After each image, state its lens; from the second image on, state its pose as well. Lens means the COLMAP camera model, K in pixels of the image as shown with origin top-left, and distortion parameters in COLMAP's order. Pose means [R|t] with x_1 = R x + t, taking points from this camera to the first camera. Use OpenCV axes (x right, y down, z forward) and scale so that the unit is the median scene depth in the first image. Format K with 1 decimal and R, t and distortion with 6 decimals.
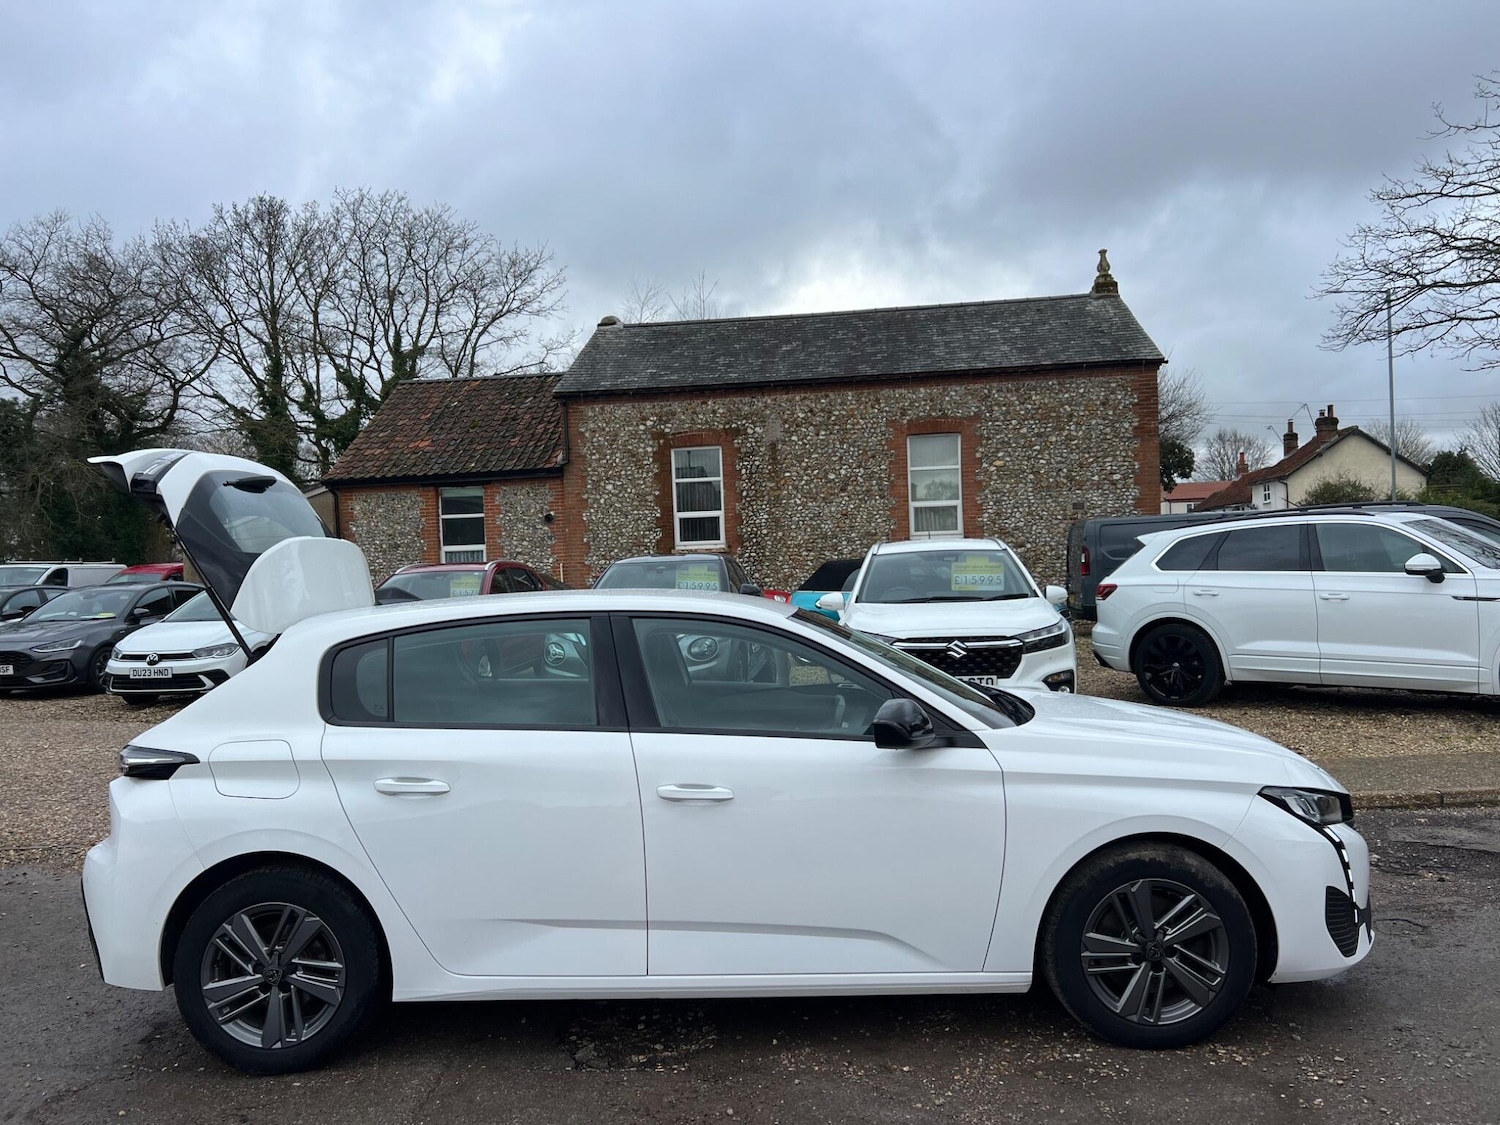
lens RADIAL K [[1128.8, 0, 739.3], [0, 1128.8, 583.0], [0, 0, 1]] dist [0.057789, -0.061441]
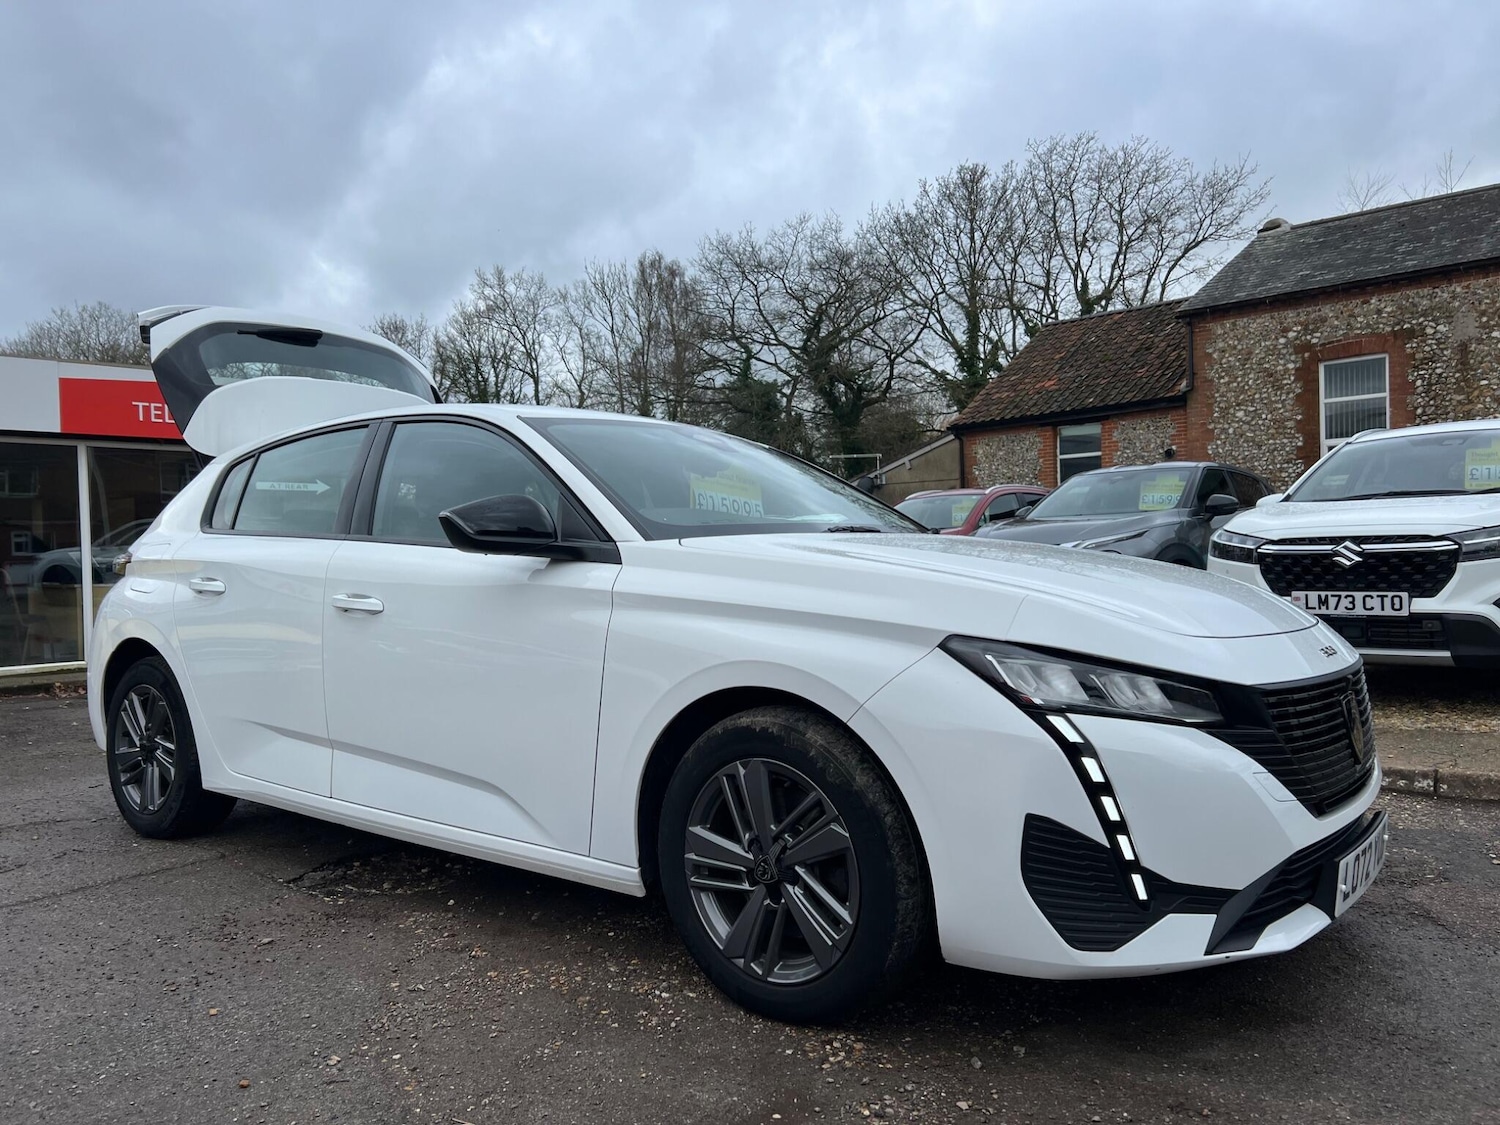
lens RADIAL K [[1133.2, 0, 752.8], [0, 1133.2, 574.3], [0, 0, 1]] dist [0.057380, -0.060169]
pose [[0.796499, 0.027850, -0.603998, 0.121708], [-0.016004, 0.999560, 0.024984, 0.022093], [0.604428, -0.010233, 0.796594, 0.076681]]
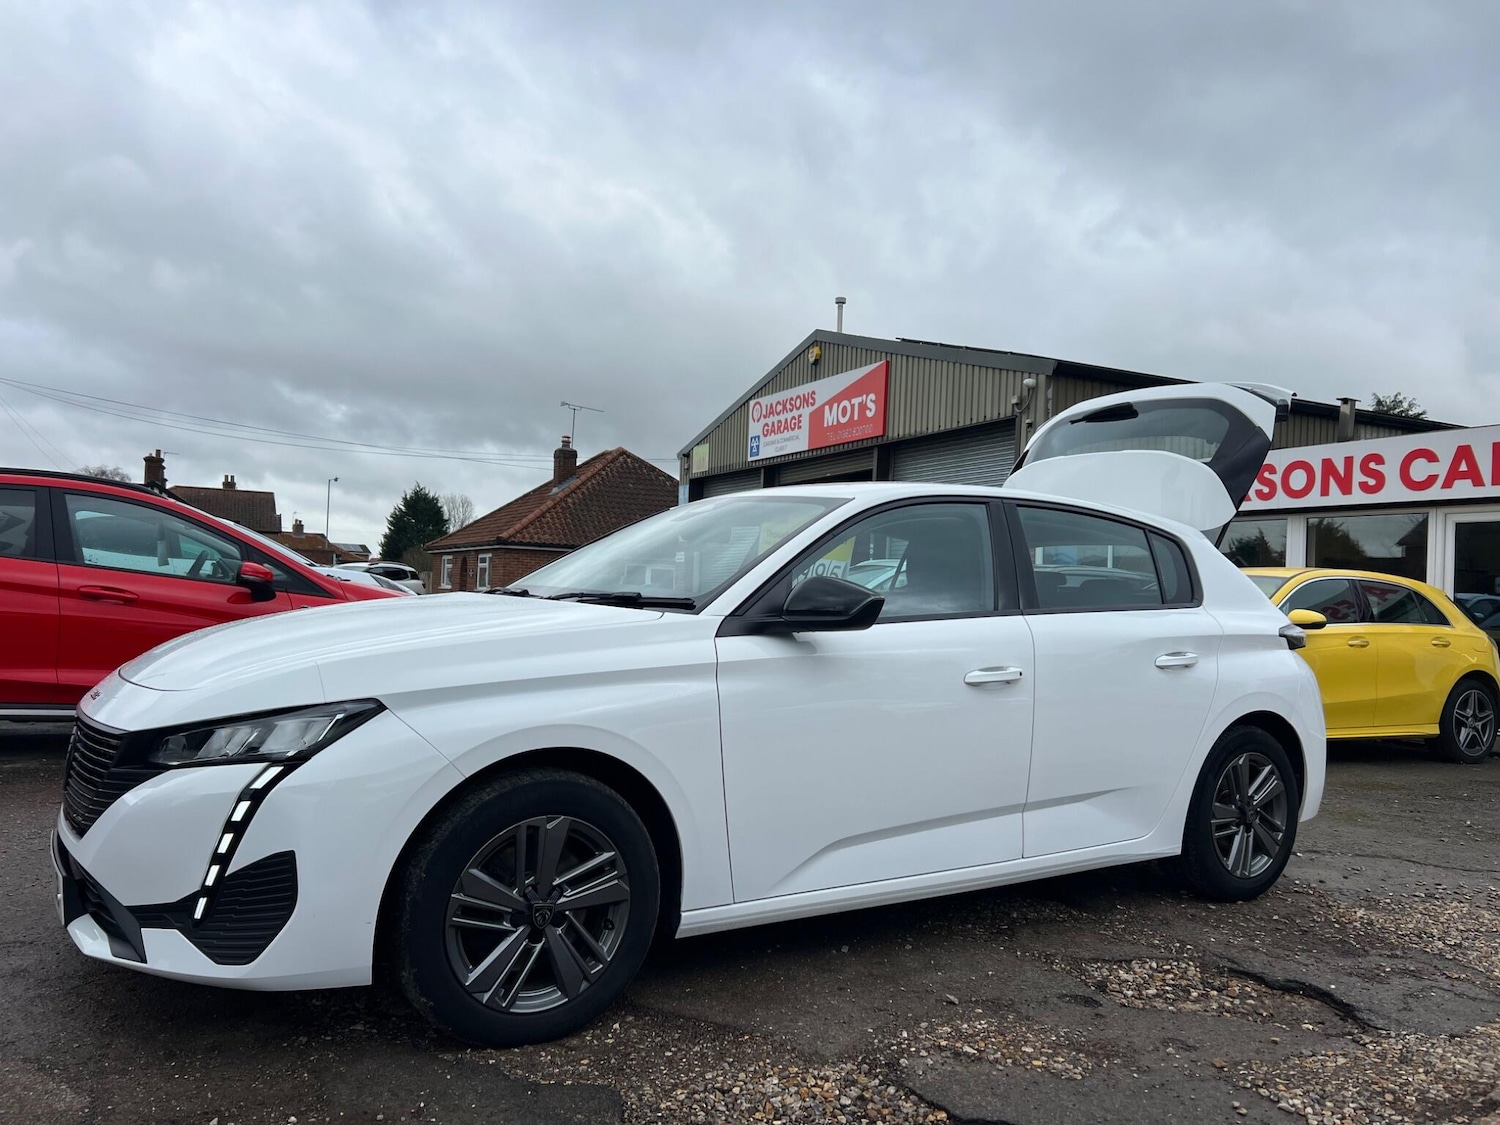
lens RADIAL K [[1133.2, 0, 749.9], [0, 1133.2, 574.1], [0, 0, 1]] dist [0.057380, -0.060169]
pose [[-0.834109, -0.007751, -0.551546, 0.109240], [-0.018566, 0.999729, 0.014028, 0.014249], [0.551288, 0.021941, -0.834027, 0.357659]]
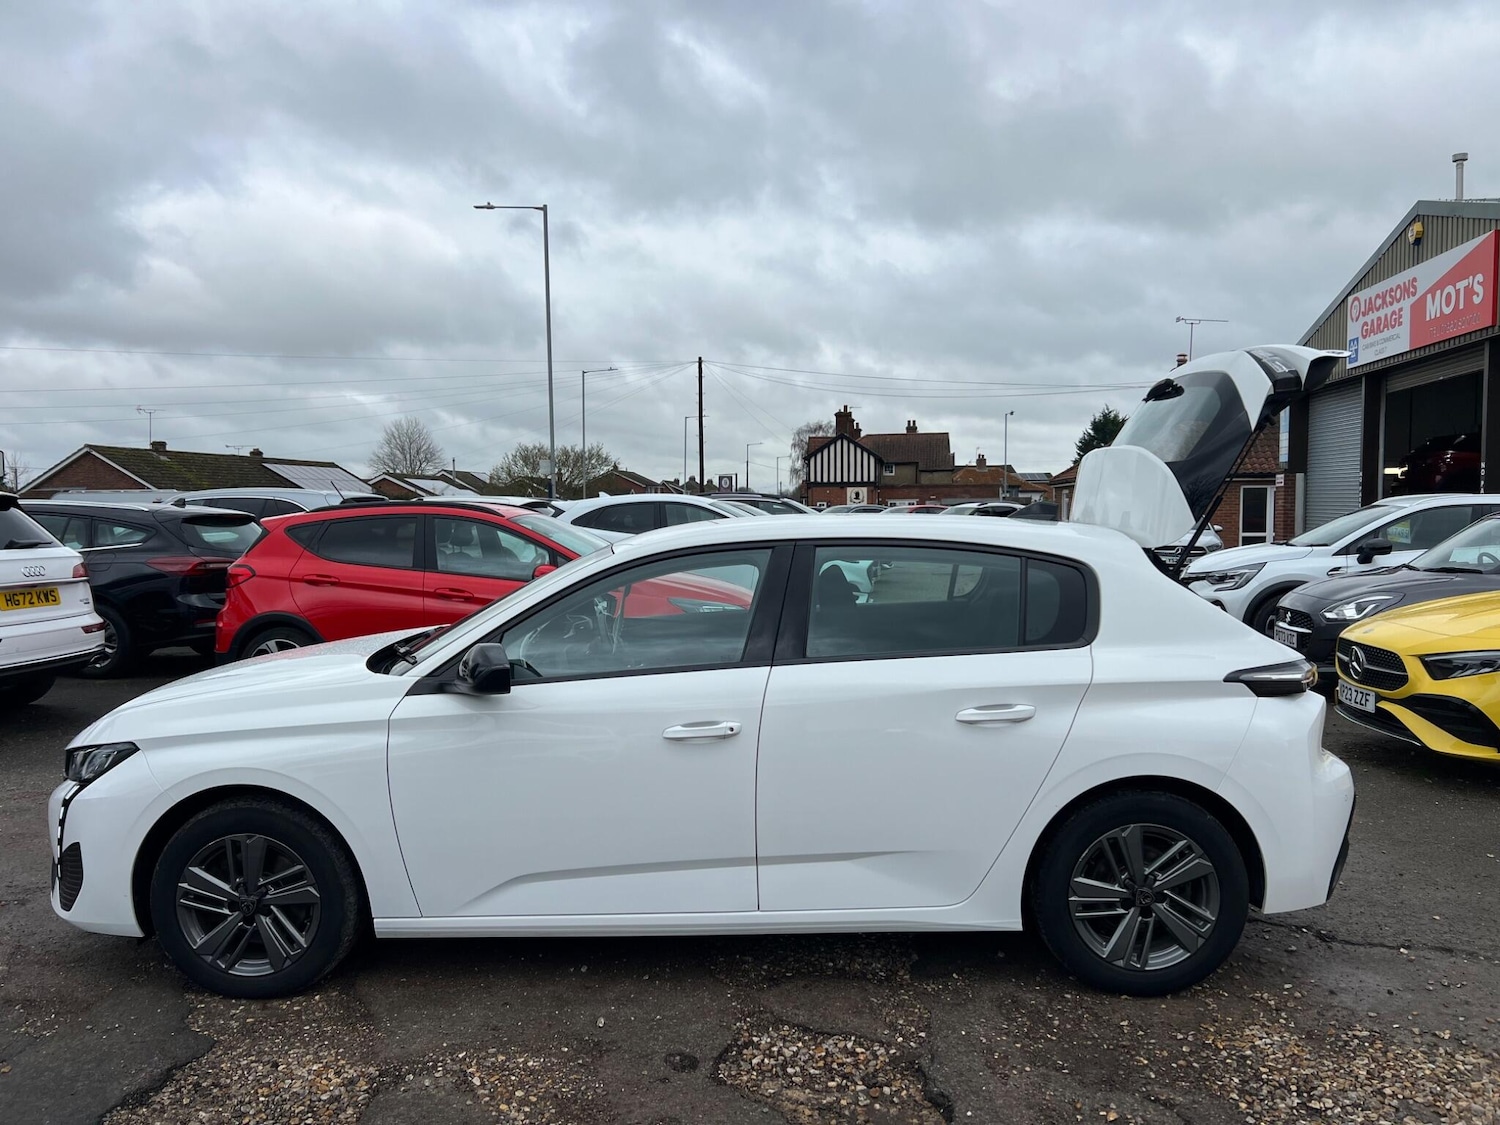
lens RADIAL K [[1133.2, 0, 749.4], [0, 1133.2, 574.4], [0, 0, 1]] dist [0.057380, -0.060169]
pose [[-0.998705, 0.041375, 0.029620, -0.017056], [0.043523, 0.996158, 0.075992, -0.003691], [-0.026362, 0.077182, -0.996668, 0.401985]]
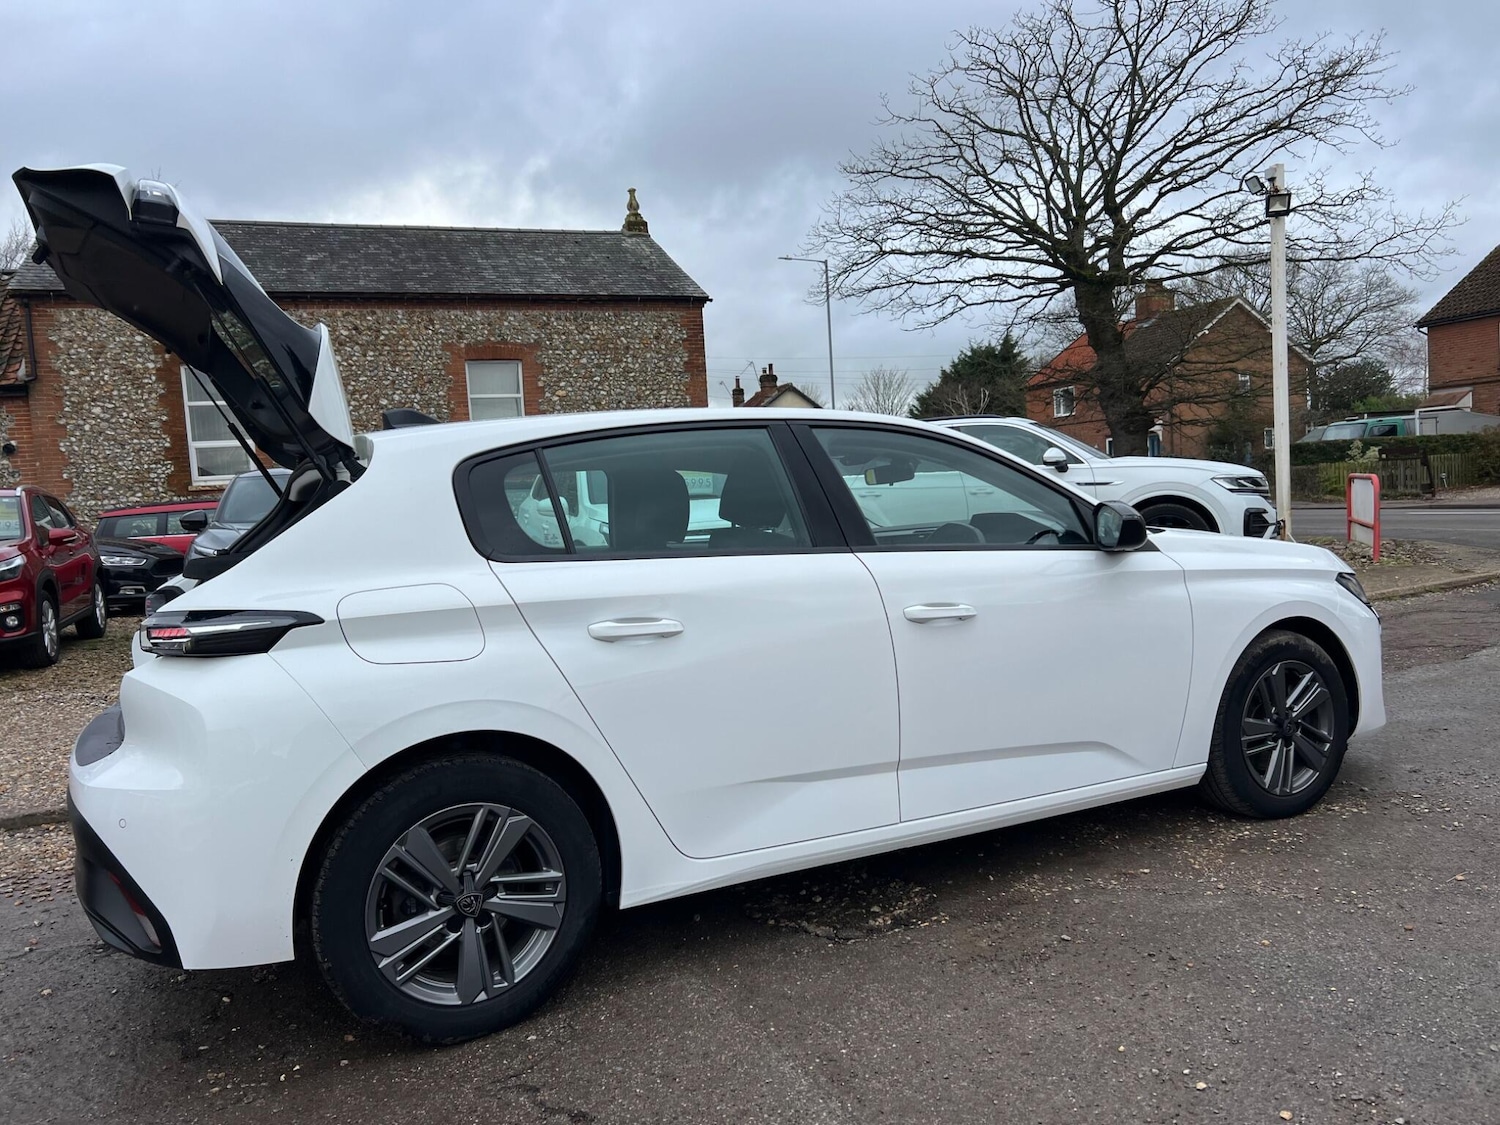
lens RADIAL K [[1133.2, 0, 752.7], [0, 1133.2, 569.8], [0, 0, 1]] dist [0.057380, -0.060169]
pose [[0.880724, -0.050738, 0.470903, -0.095216], [0.038421, 0.998622, 0.035740, 0.018749], [-0.472068, -0.013385, 0.881461, 0.046276]]
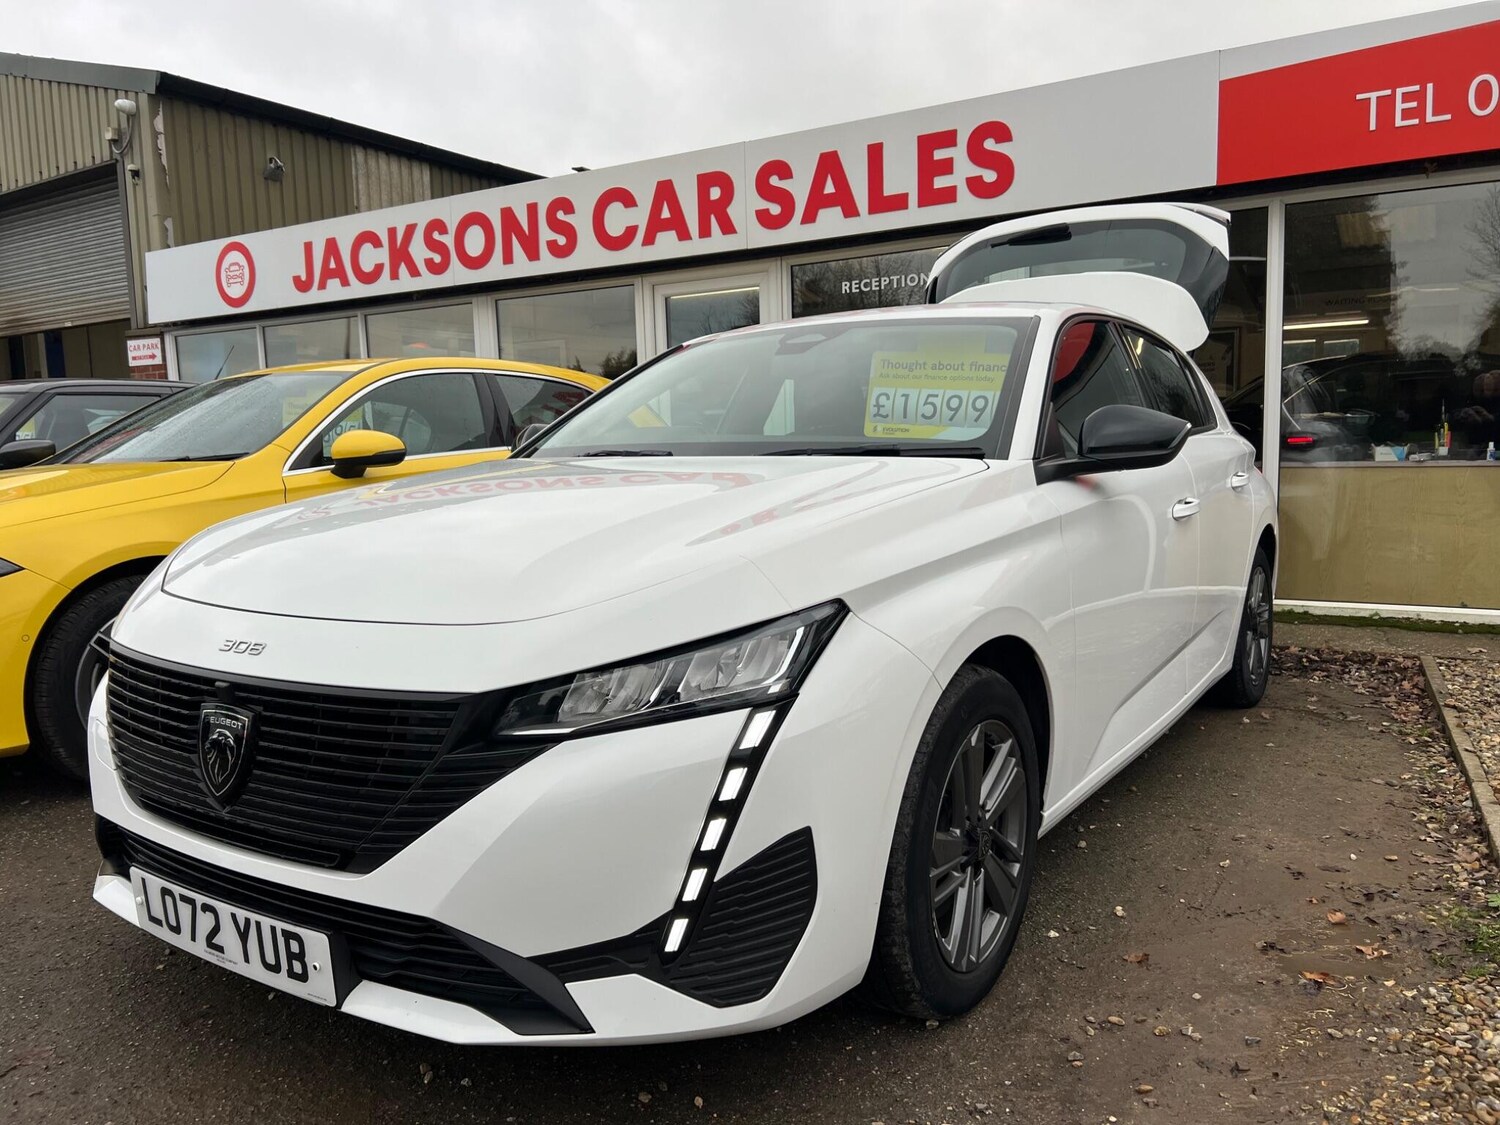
lens RADIAL K [[1133.2, 0, 747.7], [0, 1133.2, 577.4], [0, 0, 1]] dist [0.057380, -0.060169]
pose [[-0.550209, 0.138349, -0.823486, 0.146571], [0.032358, 0.988971, 0.144531, 0.015807], [0.834400, 0.052876, -0.548617, 0.280253]]
